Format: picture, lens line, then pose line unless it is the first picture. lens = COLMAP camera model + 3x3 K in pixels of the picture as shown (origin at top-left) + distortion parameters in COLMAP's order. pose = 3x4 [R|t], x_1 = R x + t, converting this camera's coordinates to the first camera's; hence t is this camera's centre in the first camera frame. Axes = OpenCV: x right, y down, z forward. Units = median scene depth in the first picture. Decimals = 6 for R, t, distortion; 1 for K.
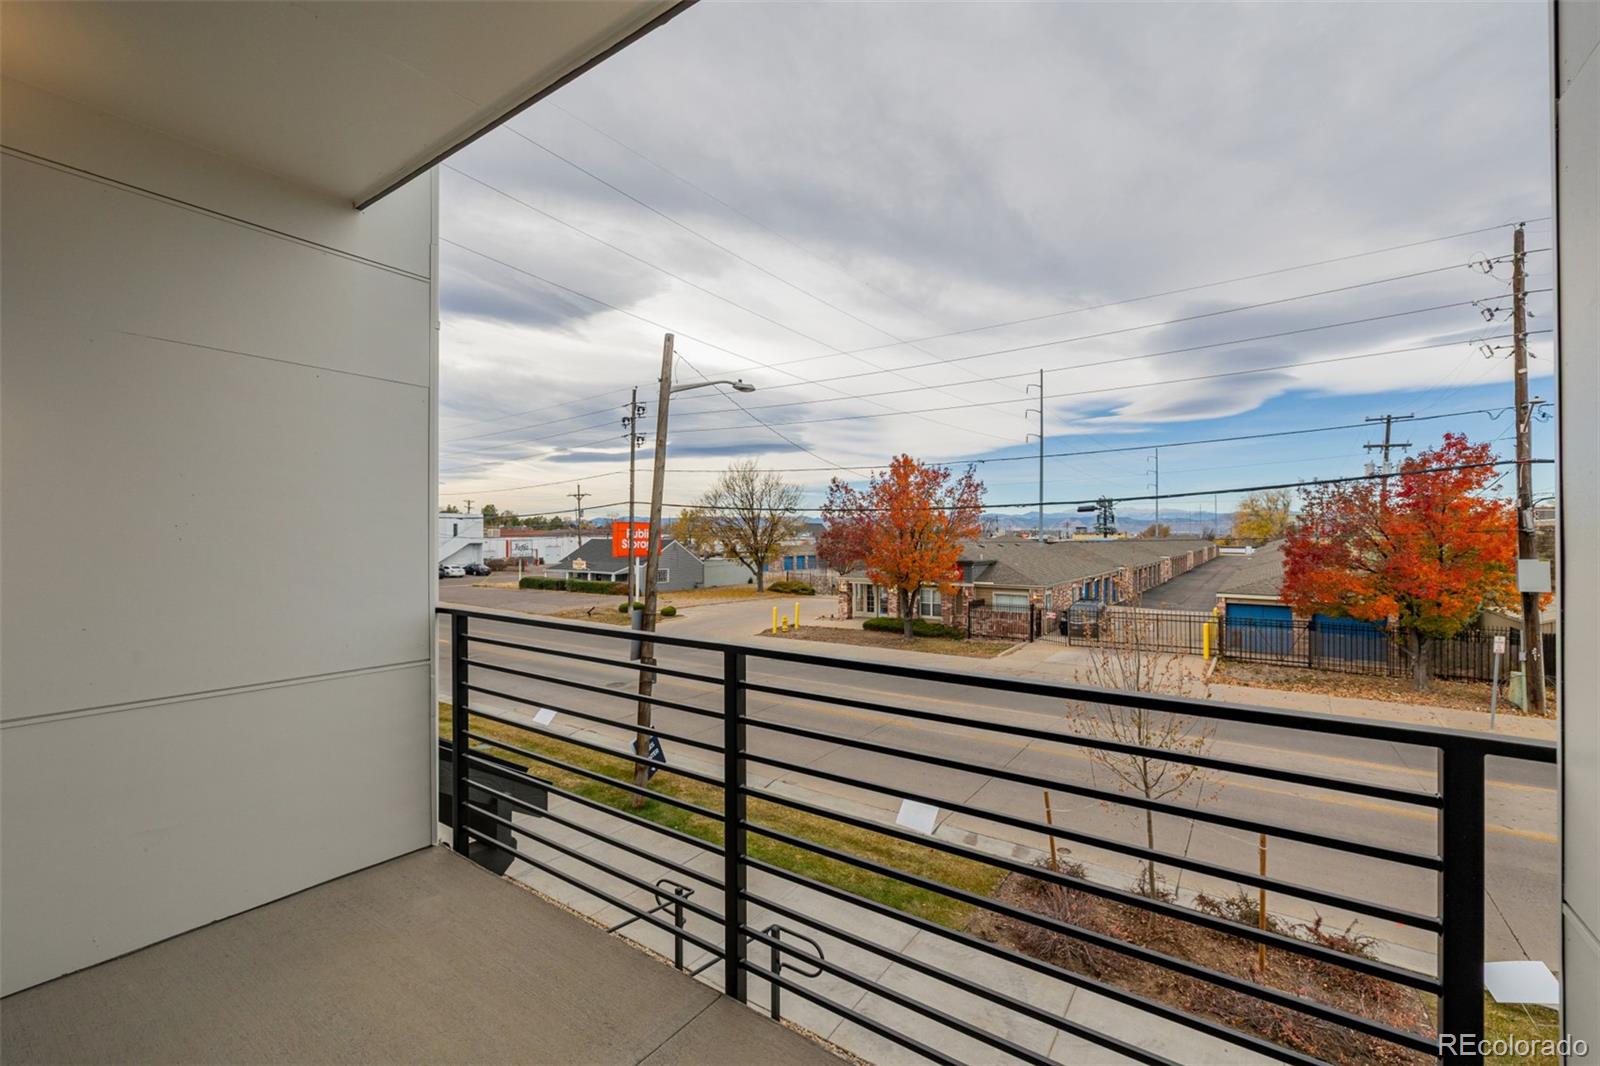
lens RADIAL K [[673.7, 0, 807.5], [0, 673.7, 529.5], [0, 0, 1]] dist [-0.000740, 0.001670]
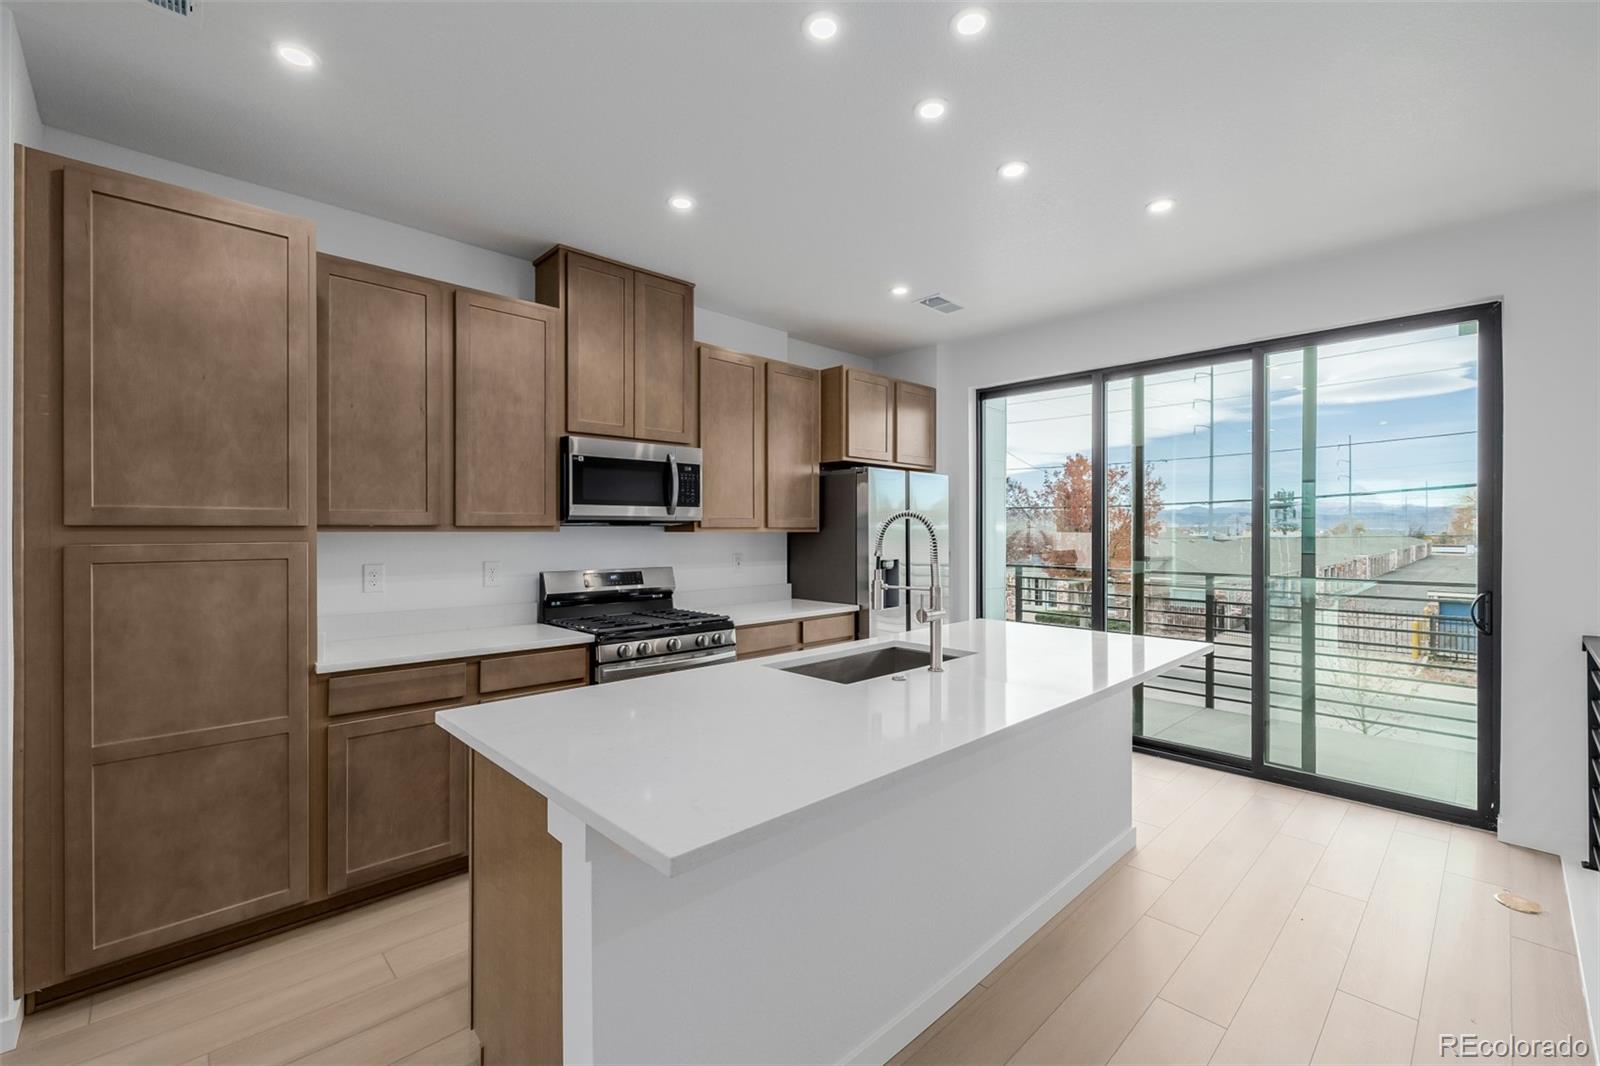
lens RADIAL K [[673.7, 0, 803.7], [0, 673.7, 530.3], [0, 0, 1]] dist [-0.000740, 0.001670]
pose [[0.979924, -0.000111, -0.199374, -0.067790], [0.001338, 0.999981, 0.006019, -0.000730], [0.199369, -0.006165, 0.979905, -0.110488]]
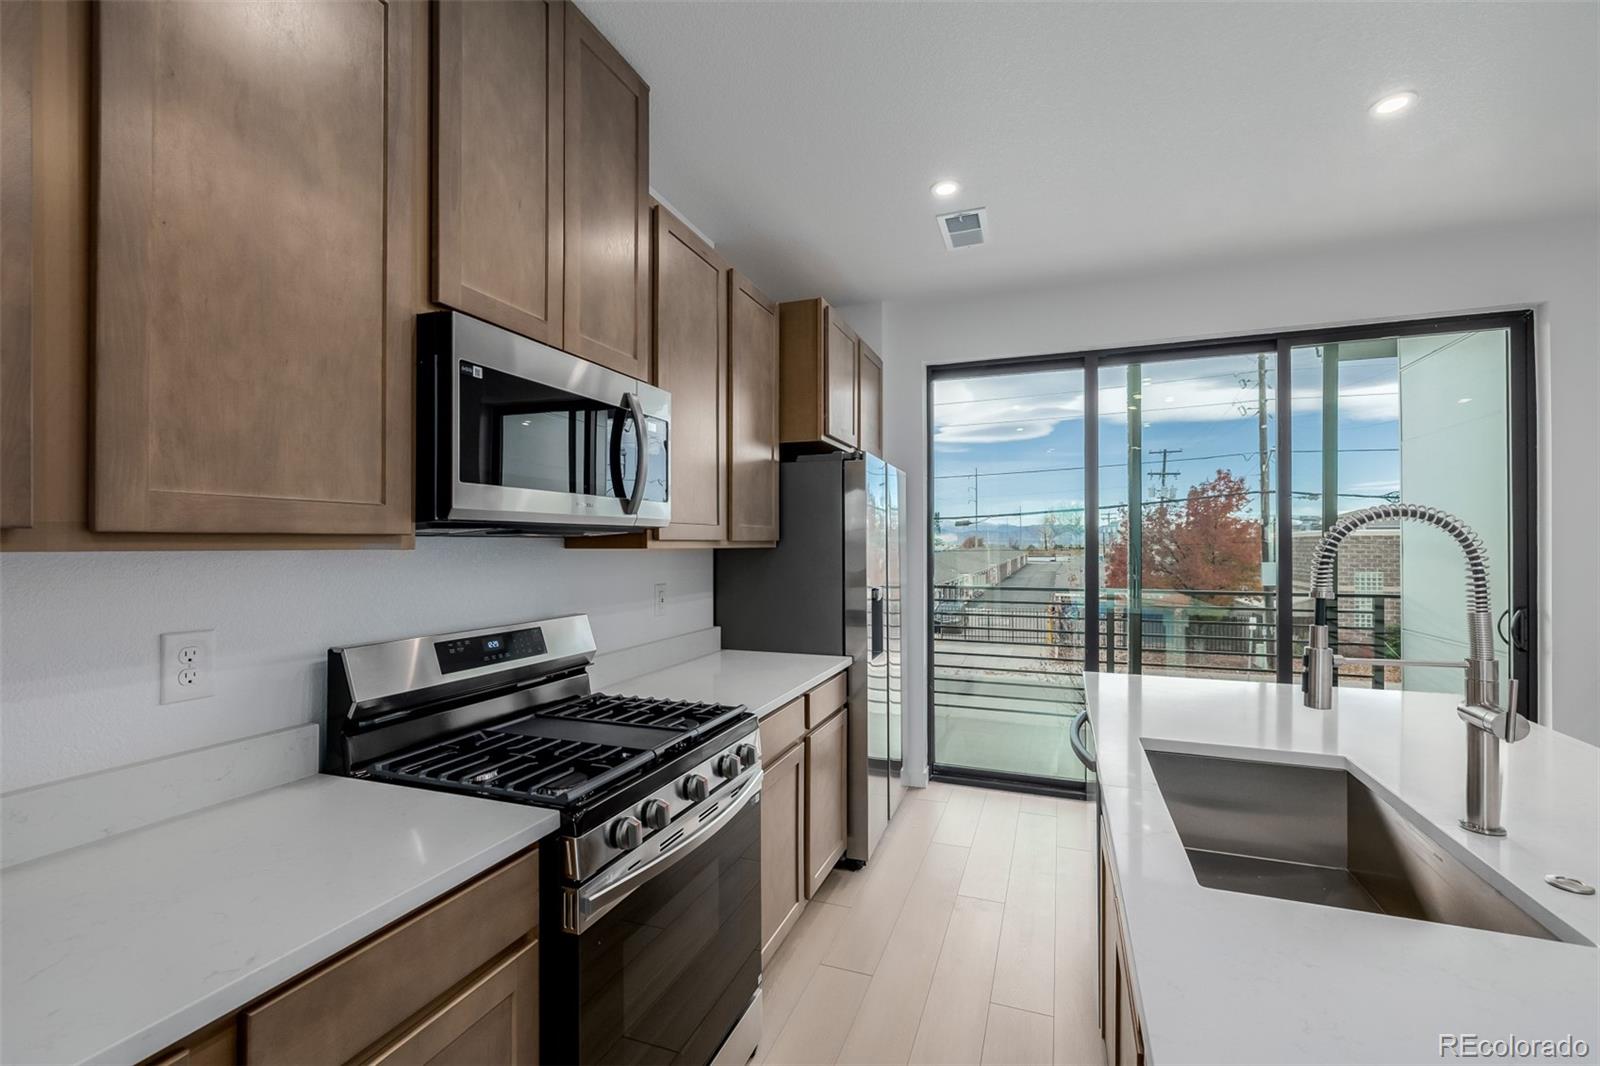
lens RADIAL K [[673.7, 0, 801.7], [0, 673.7, 540.0], [0, 0, 1]] dist [-0.000740, 0.001670]
pose [[0.971300, 0.000295, 0.237856, -0.108502], [-0.000078, 1.000000, -0.000921, -0.000486], [-0.237856, 0.000876, 0.971300, -0.066278]]
